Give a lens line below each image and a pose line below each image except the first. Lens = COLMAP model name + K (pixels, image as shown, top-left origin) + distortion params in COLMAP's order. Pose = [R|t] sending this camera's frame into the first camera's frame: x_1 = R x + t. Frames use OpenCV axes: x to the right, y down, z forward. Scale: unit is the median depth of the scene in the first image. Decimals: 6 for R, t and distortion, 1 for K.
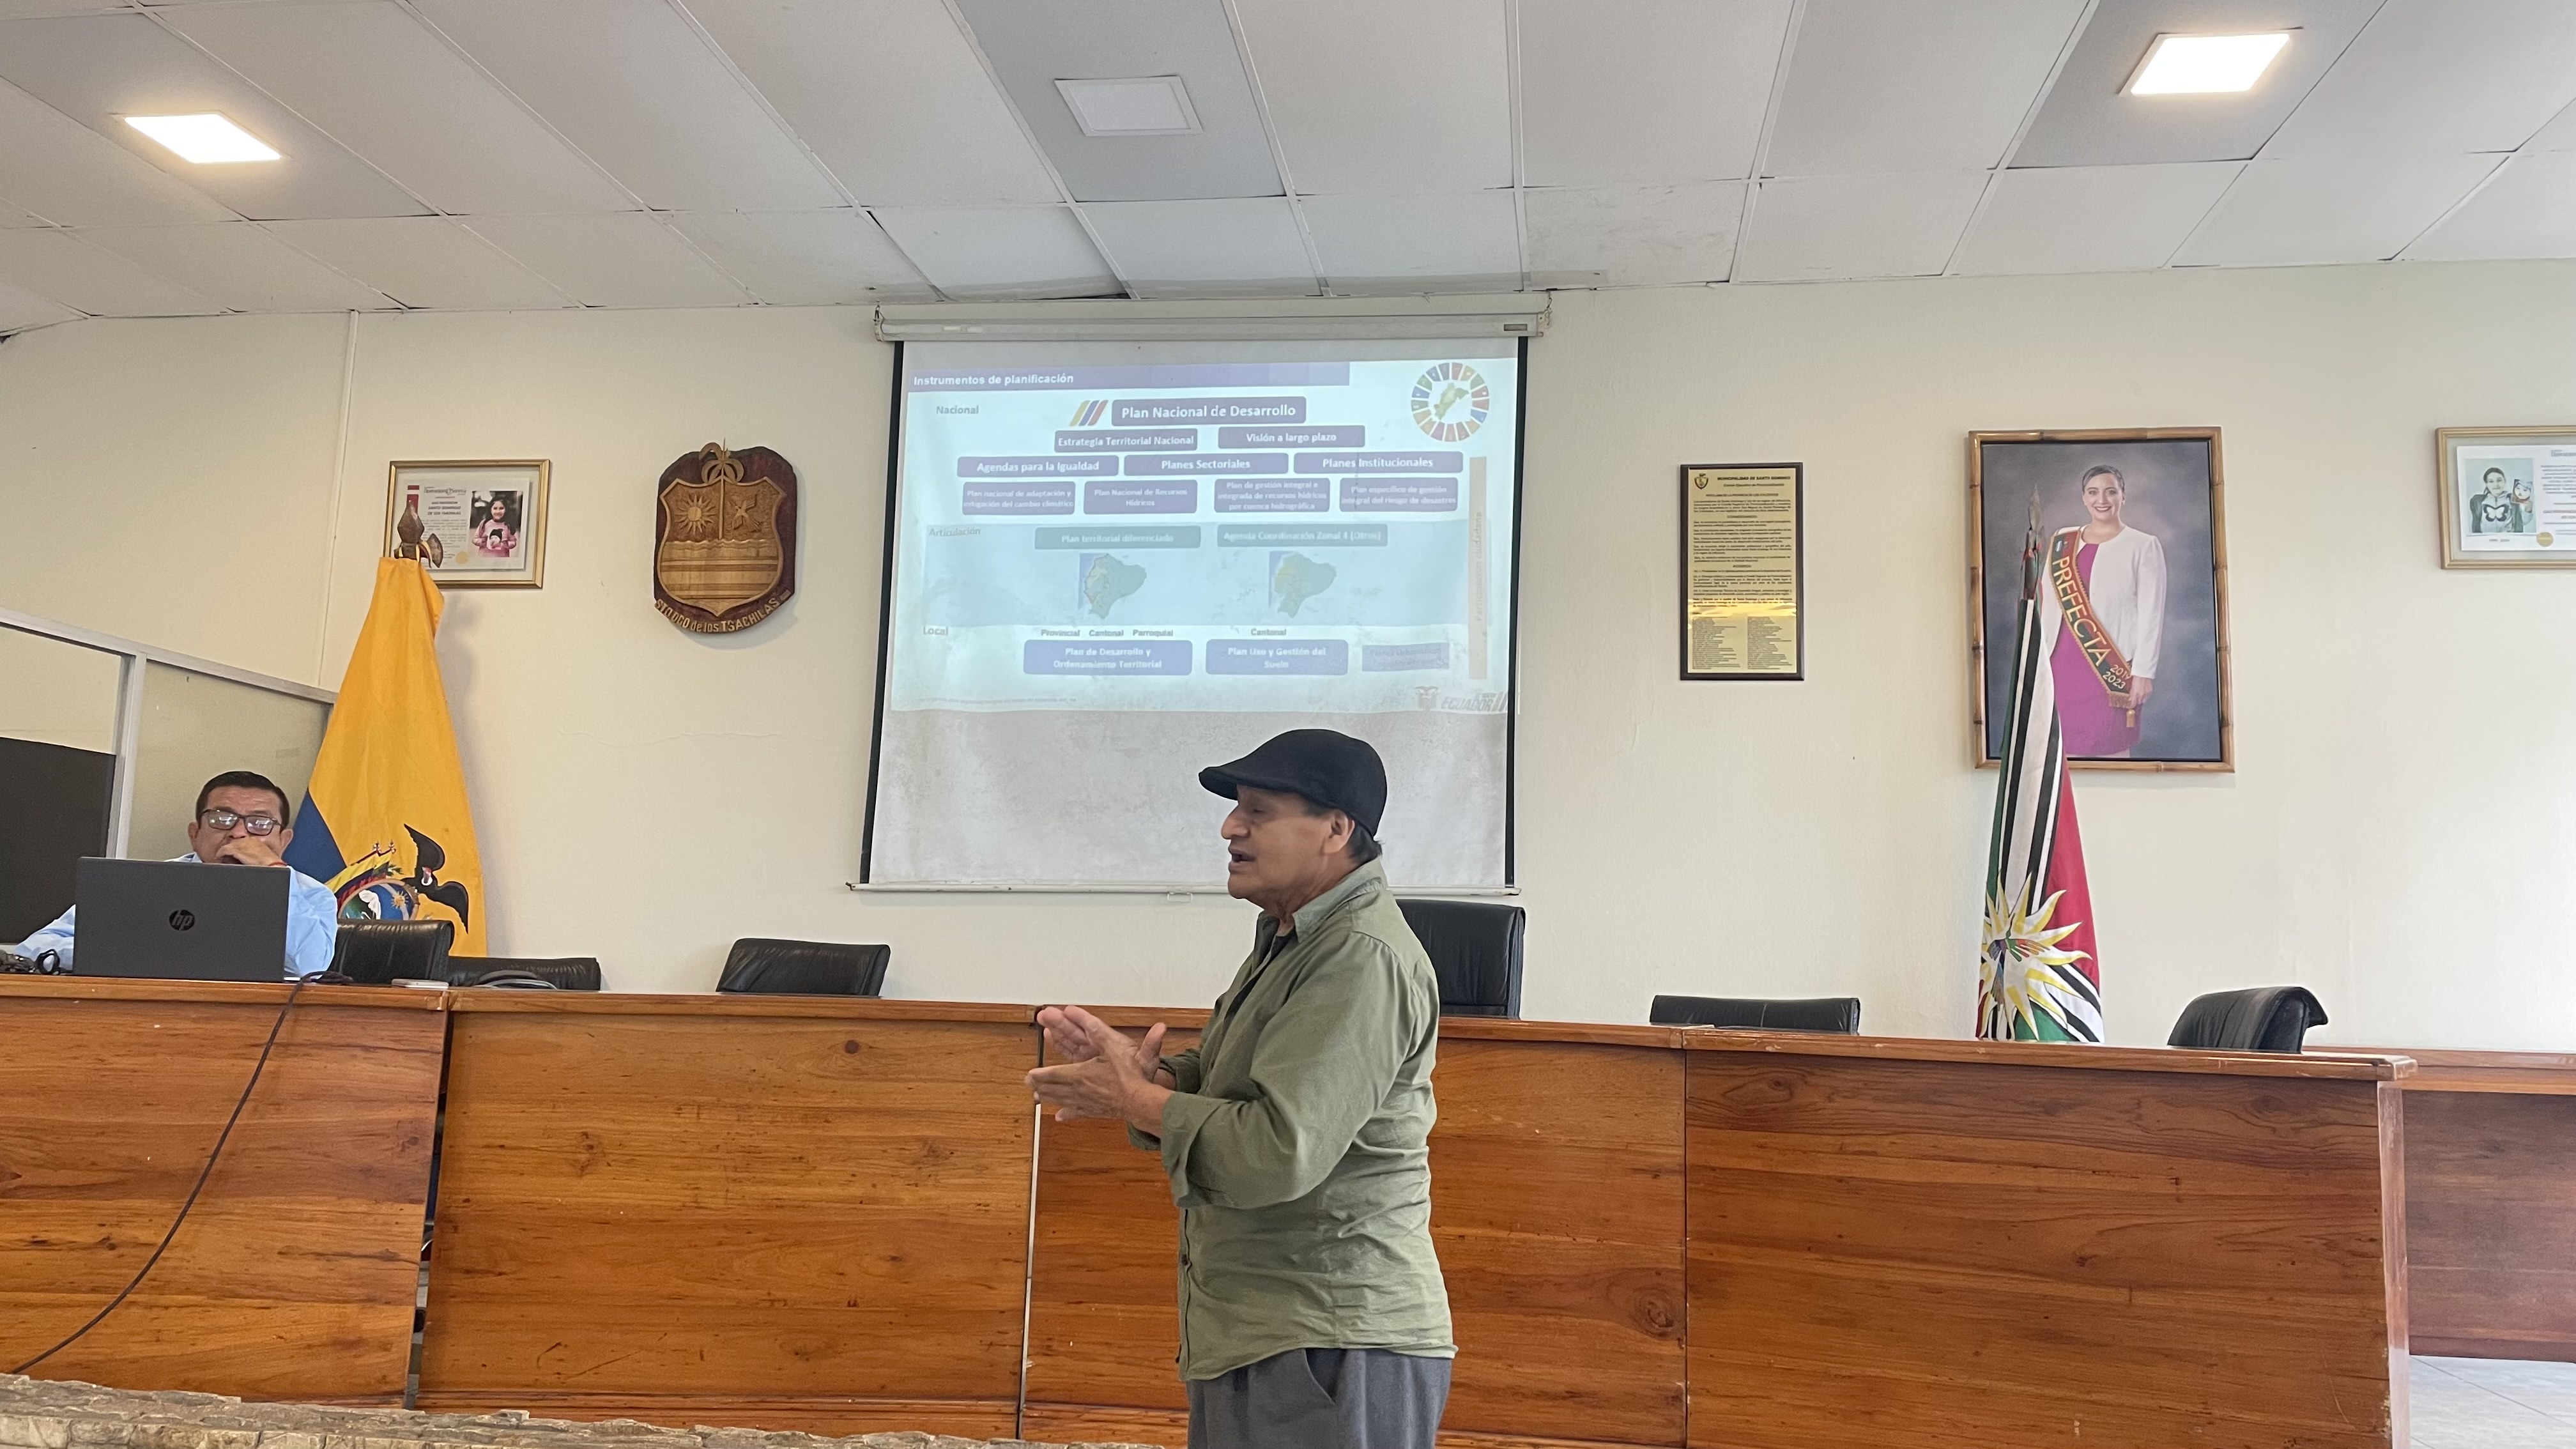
lens RADIAL K [[1951.3, 0, 1300.2], [0, 1951.3, 720.8], [0, 0, 1]] dist [0.093608, -0.112596]
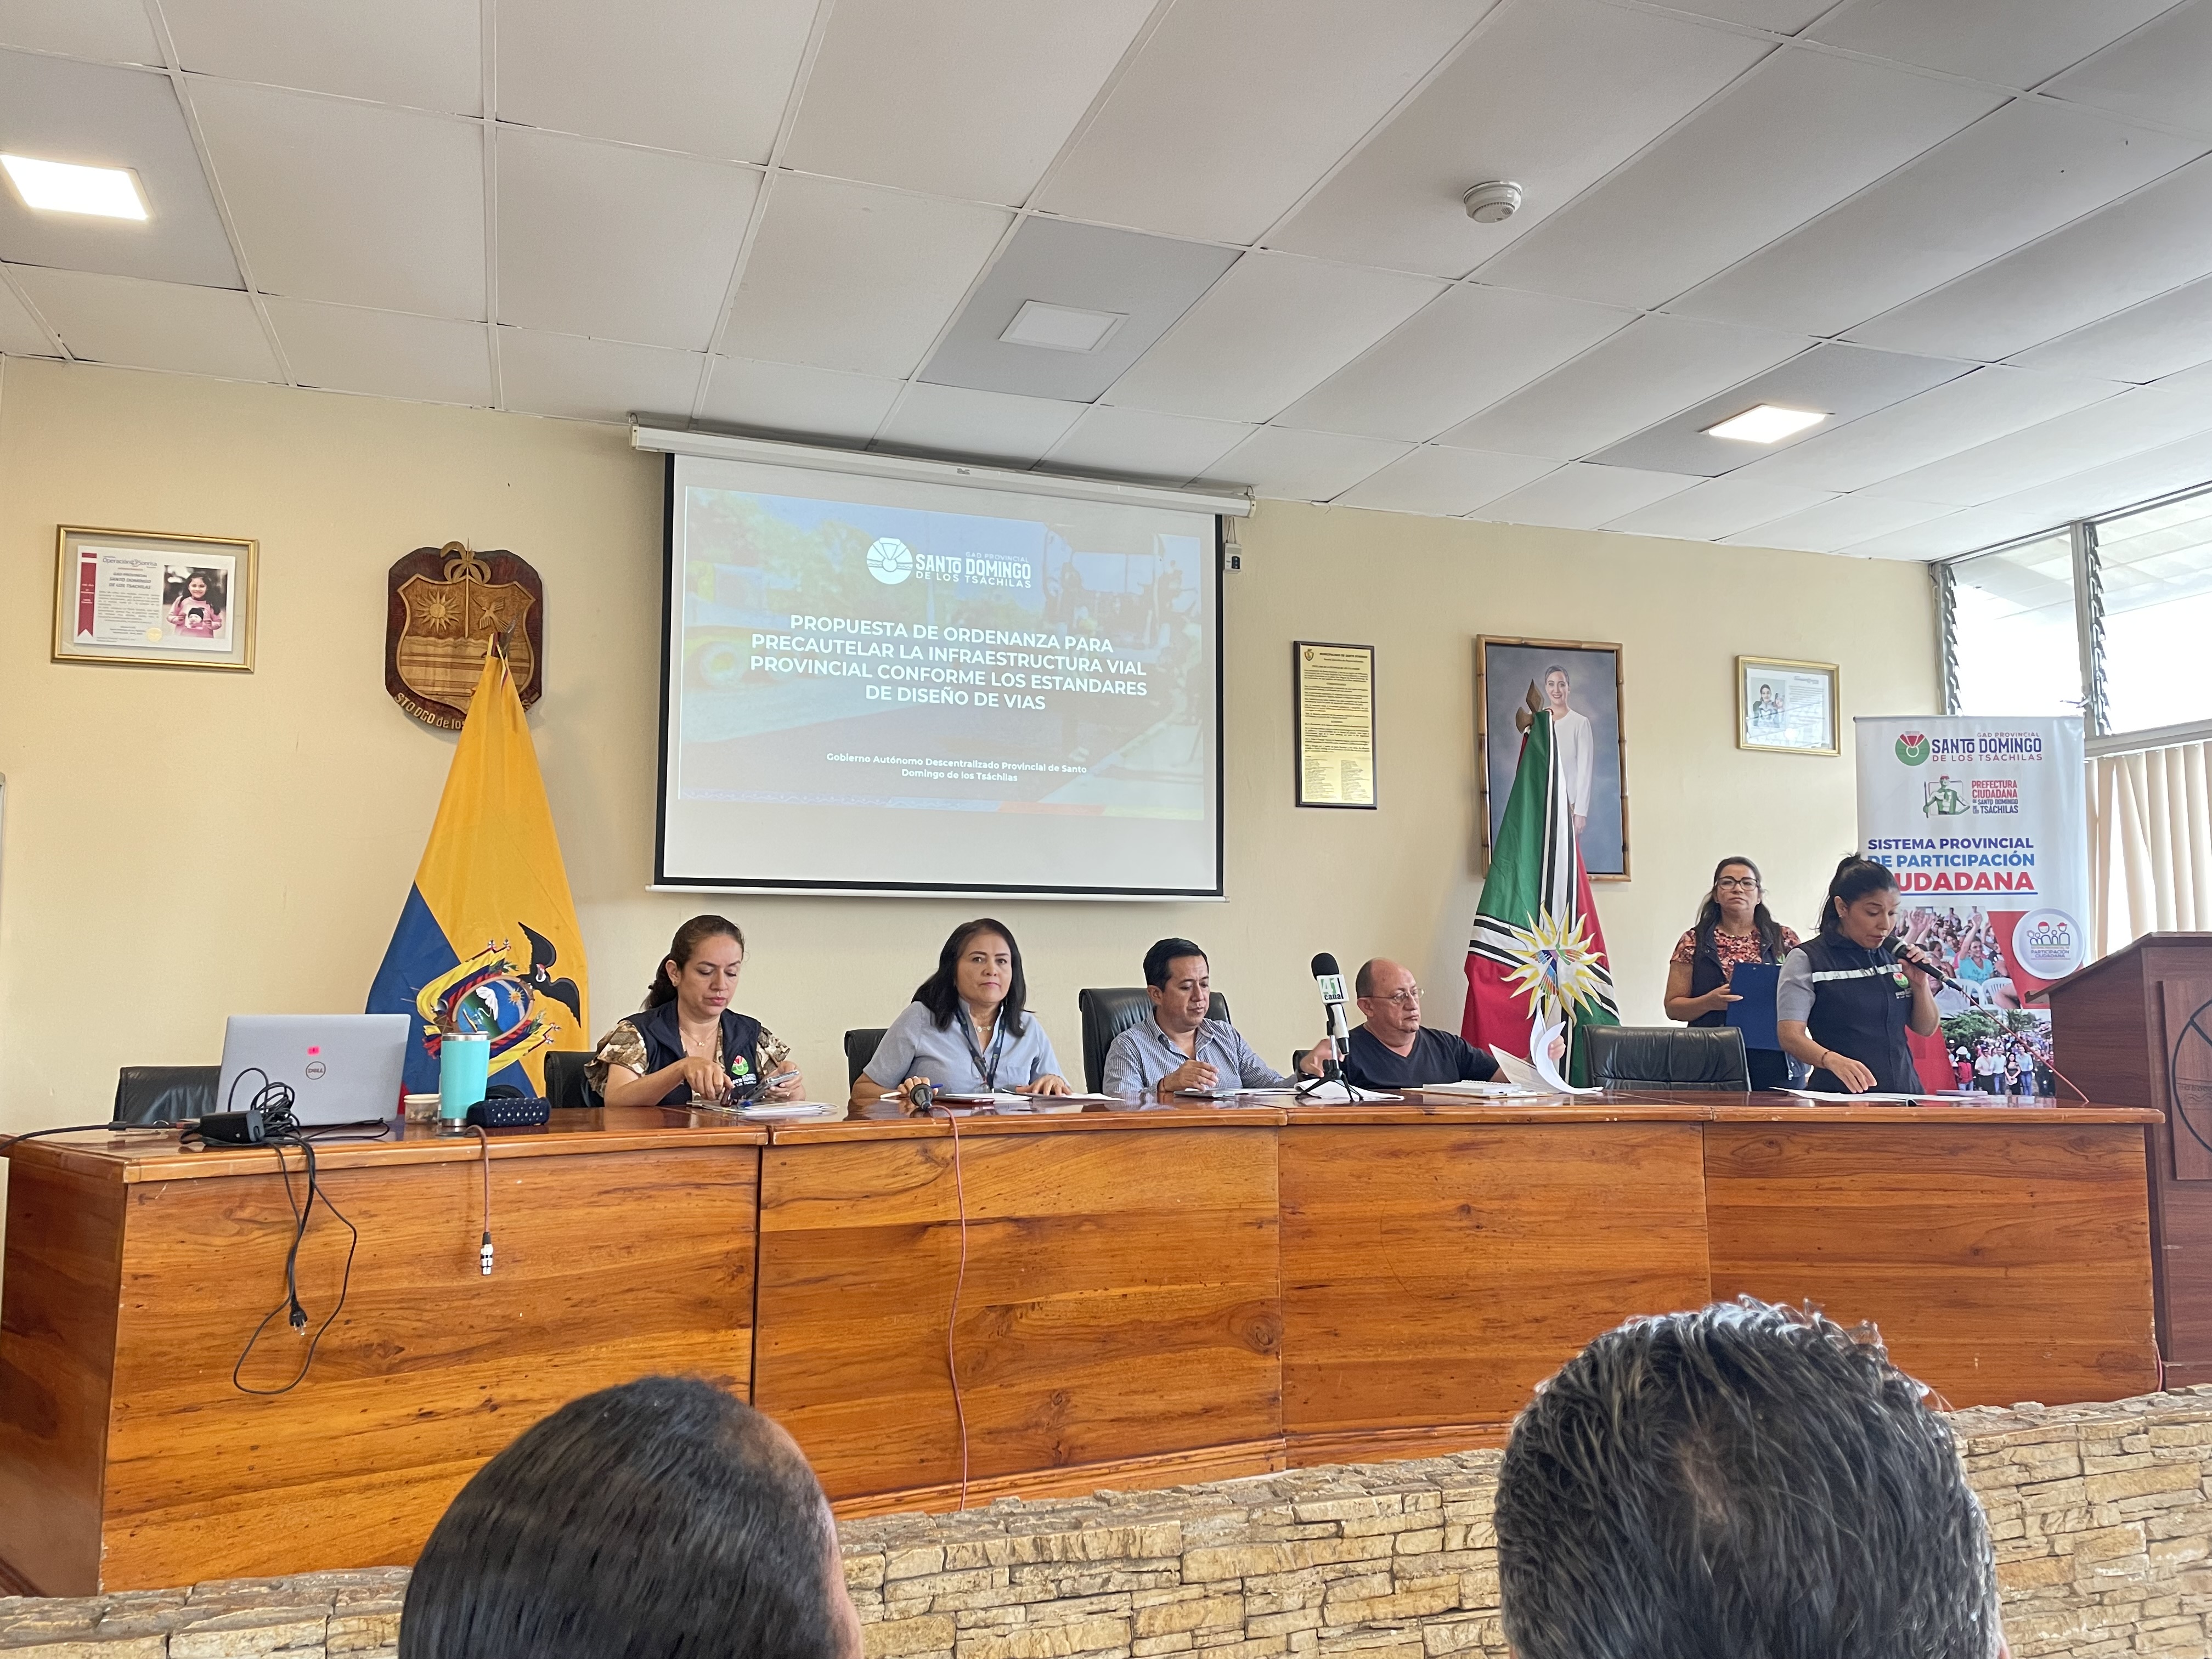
lens RADIAL K [[1662.7, 0, 1099.1], [0, 1662.7, 816.8], [0, 0, 1]] dist [0.066217, -0.073989]
pose [[0.888811, 0.022984, 0.457697, -0.434000], [-0.041406, 0.998684, 0.030257, -0.042572], [-0.456399, -0.045844, 0.888593, 0.073253]]
